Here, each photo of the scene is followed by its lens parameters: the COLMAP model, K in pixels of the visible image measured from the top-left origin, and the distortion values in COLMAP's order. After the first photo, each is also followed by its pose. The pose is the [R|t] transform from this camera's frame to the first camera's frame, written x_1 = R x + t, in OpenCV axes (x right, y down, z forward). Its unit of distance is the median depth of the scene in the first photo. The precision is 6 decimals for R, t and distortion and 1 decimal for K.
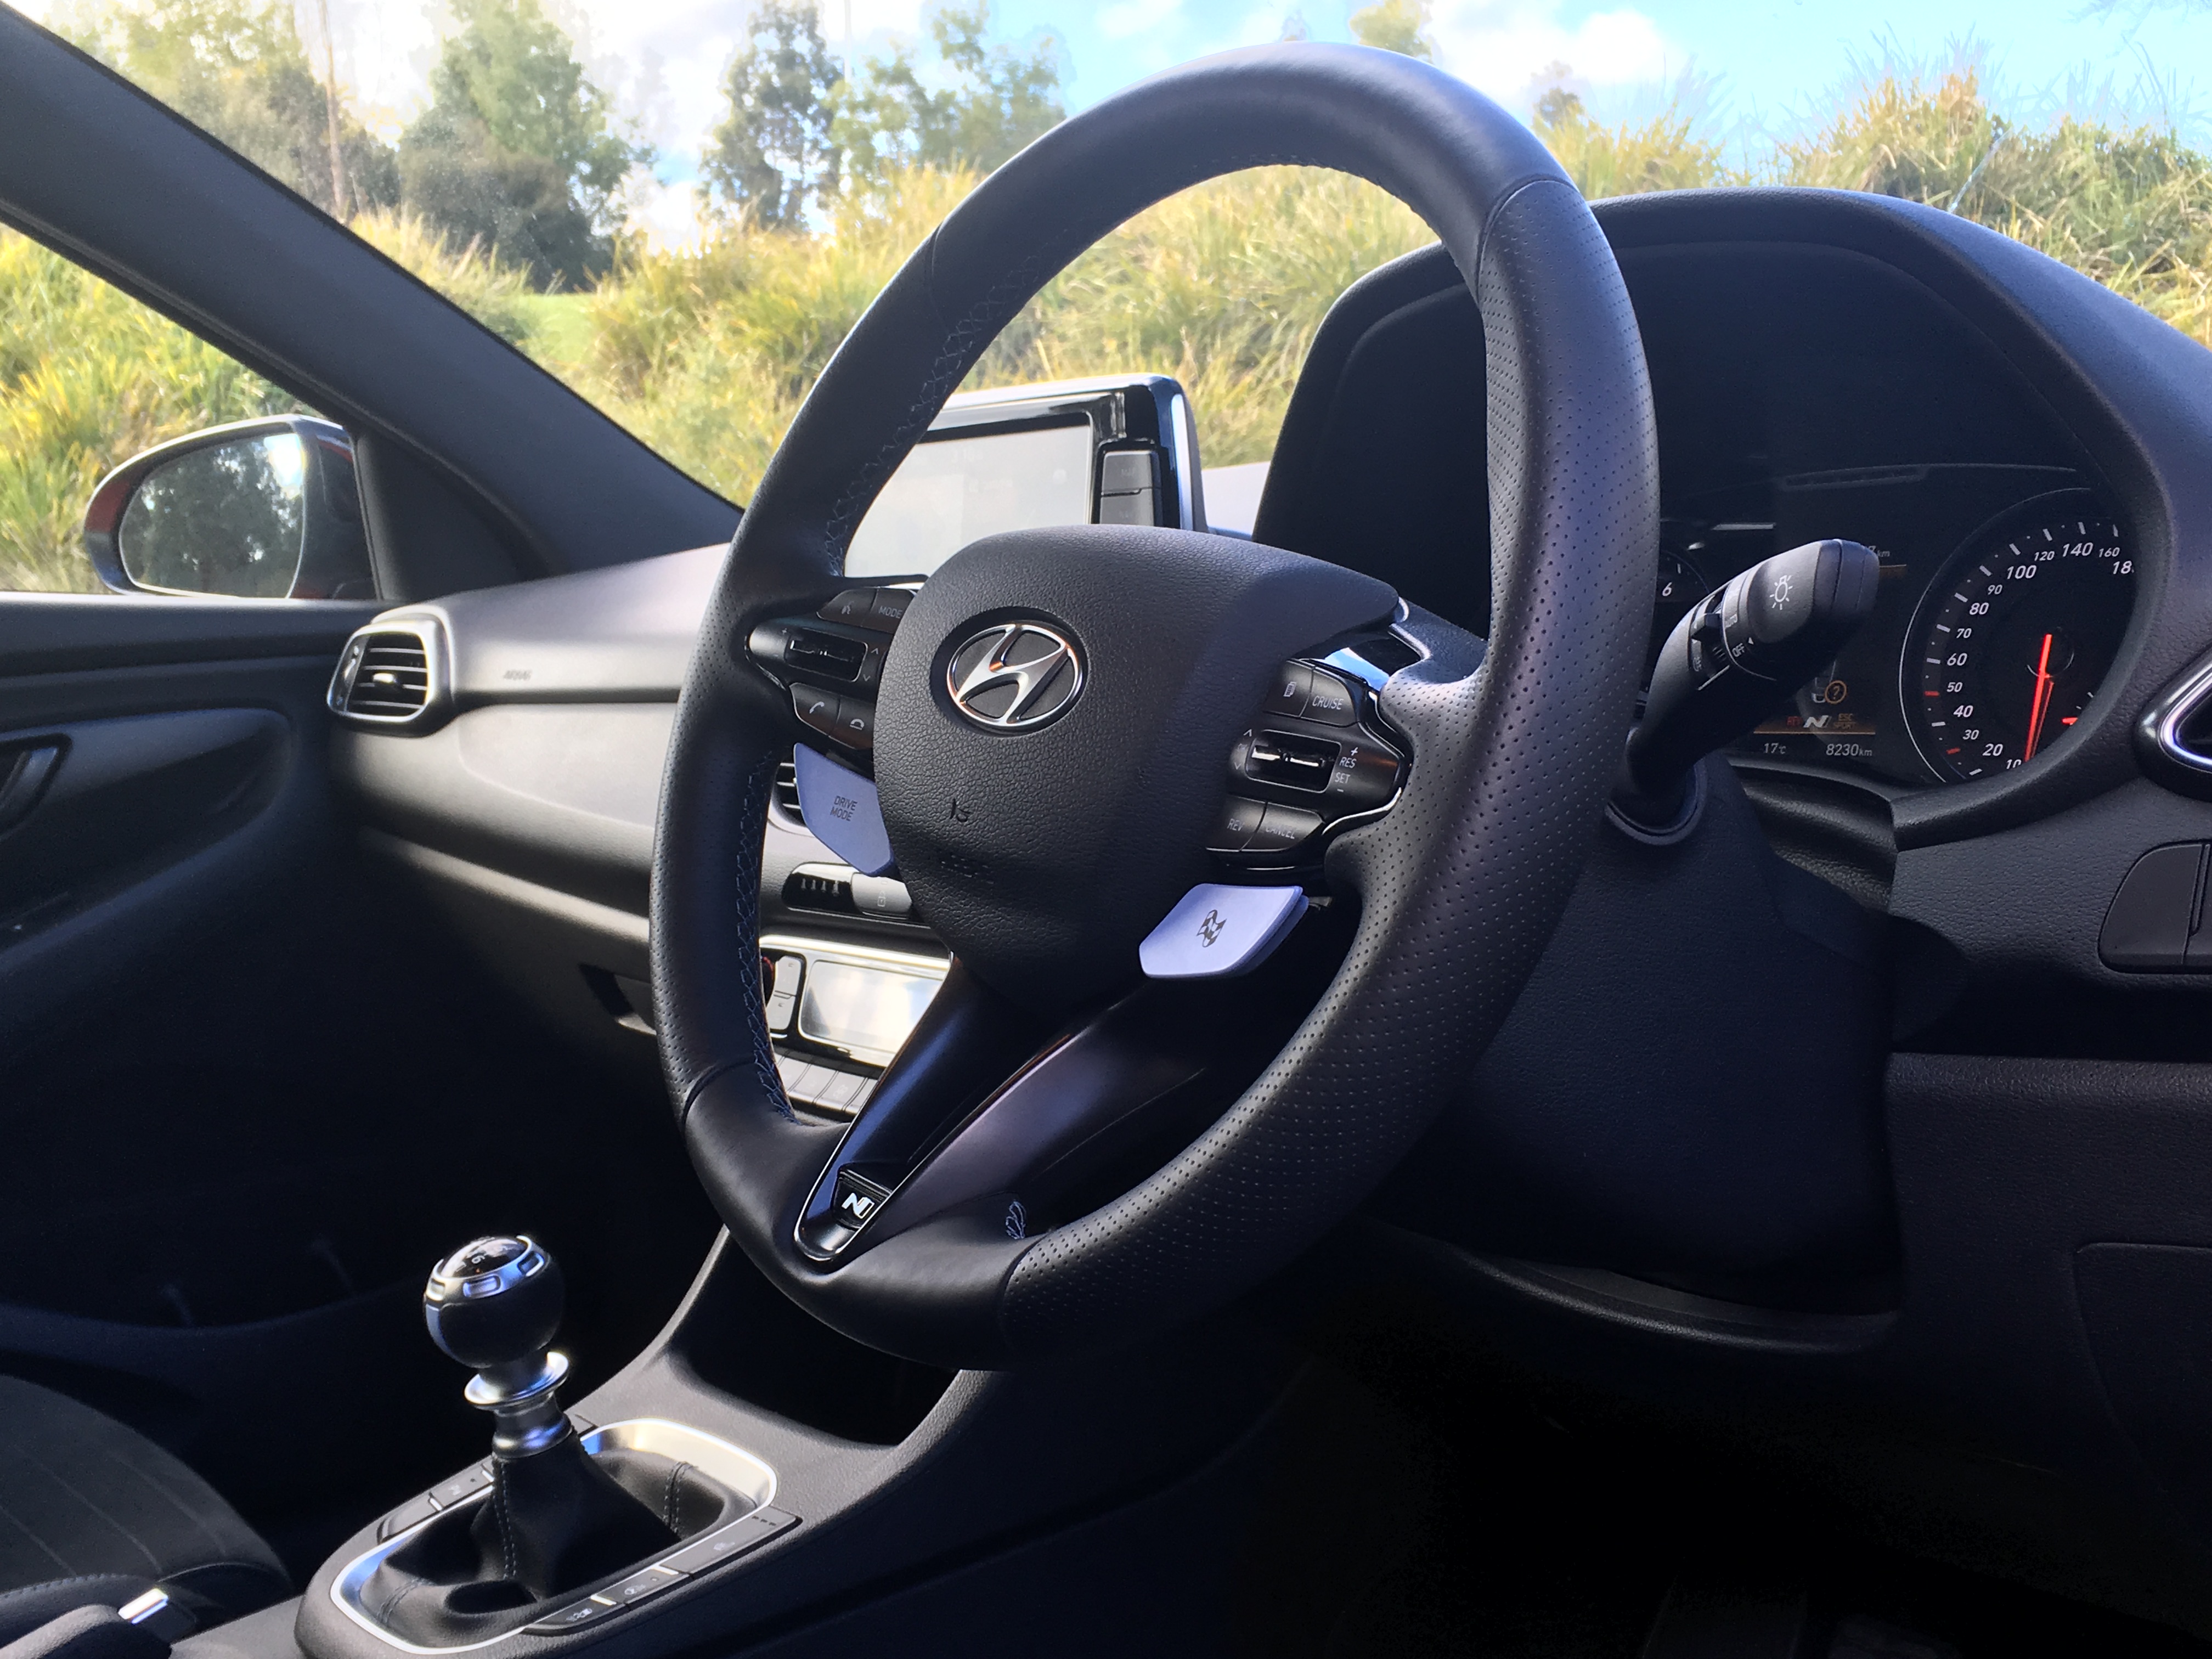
lens RADIAL K [[2417.3, 0, 1107.0], [0, 2417.3, 832.2], [0, 0, 1]] dist [0.014252, 0.000000]
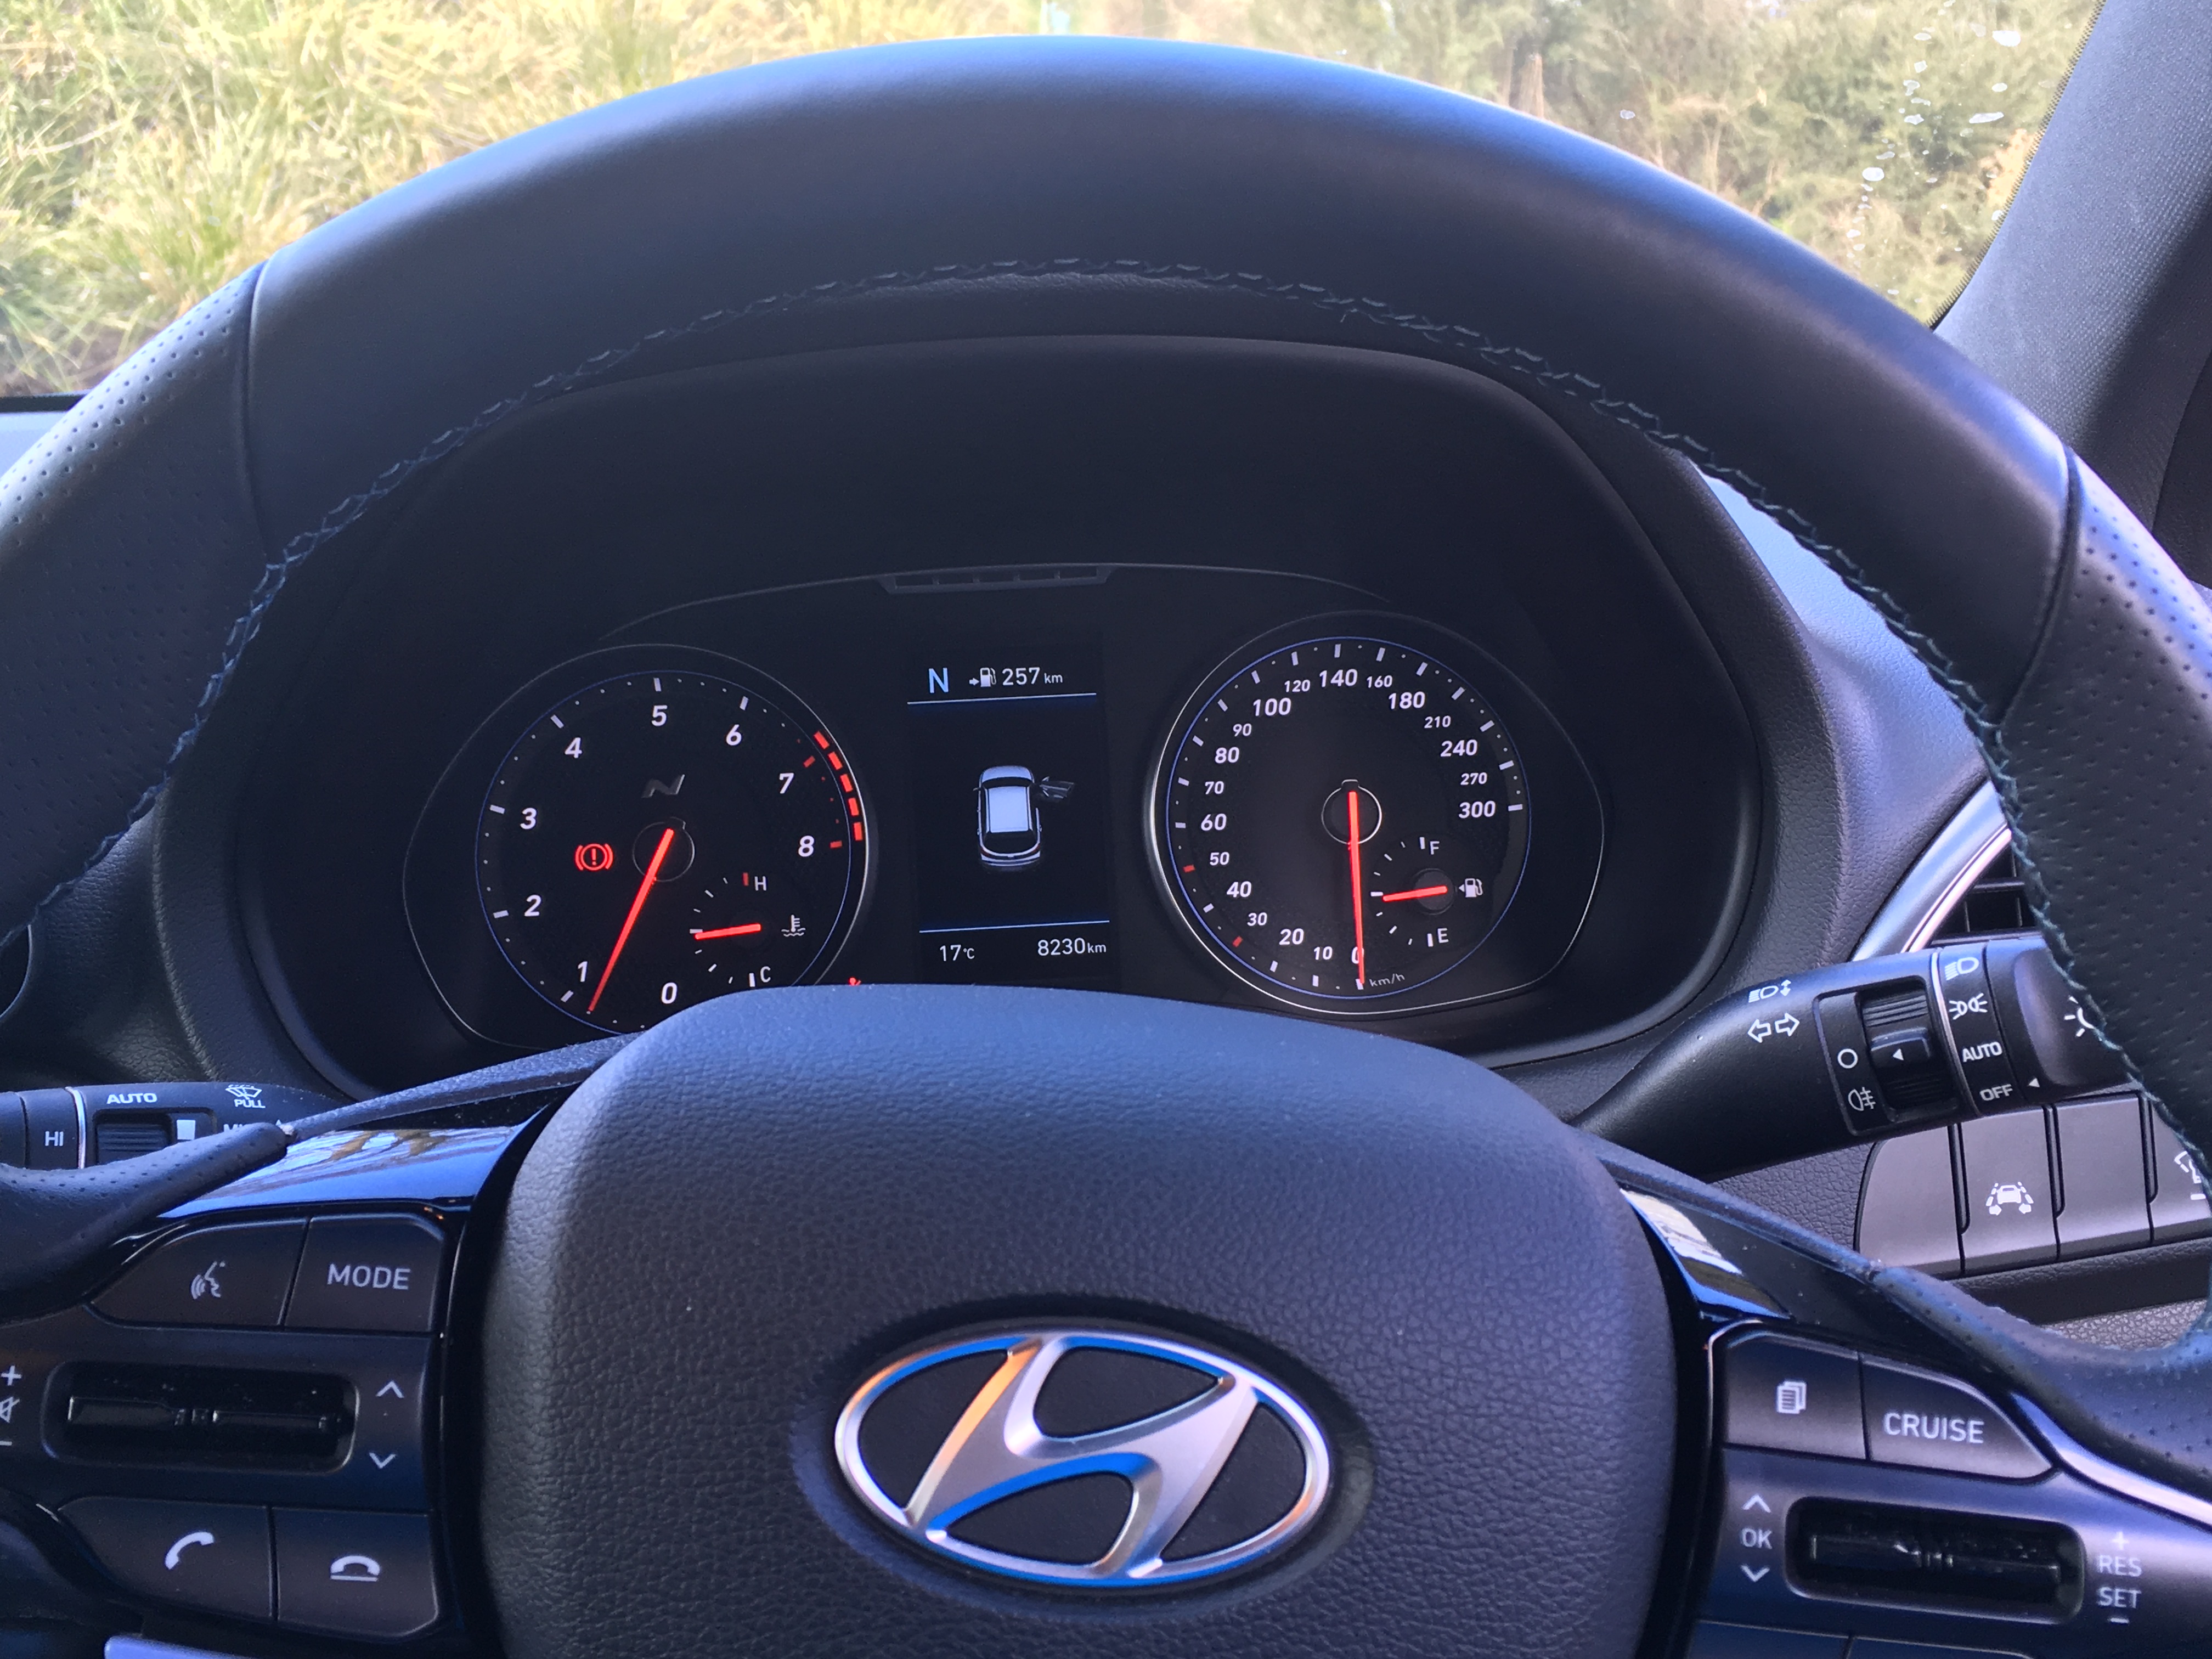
lens RADIAL K [[2417.3, 0, 1096.0], [0, 2417.3, 751.3], [0, 0, 1]] dist [0.014252, 0.000000]
pose [[0.593155, -0.146648, 0.791620, -0.292082], [0.080588, 0.989147, 0.122856, -0.195785], [-0.801045, -0.009077, 0.598536, 0.568645]]
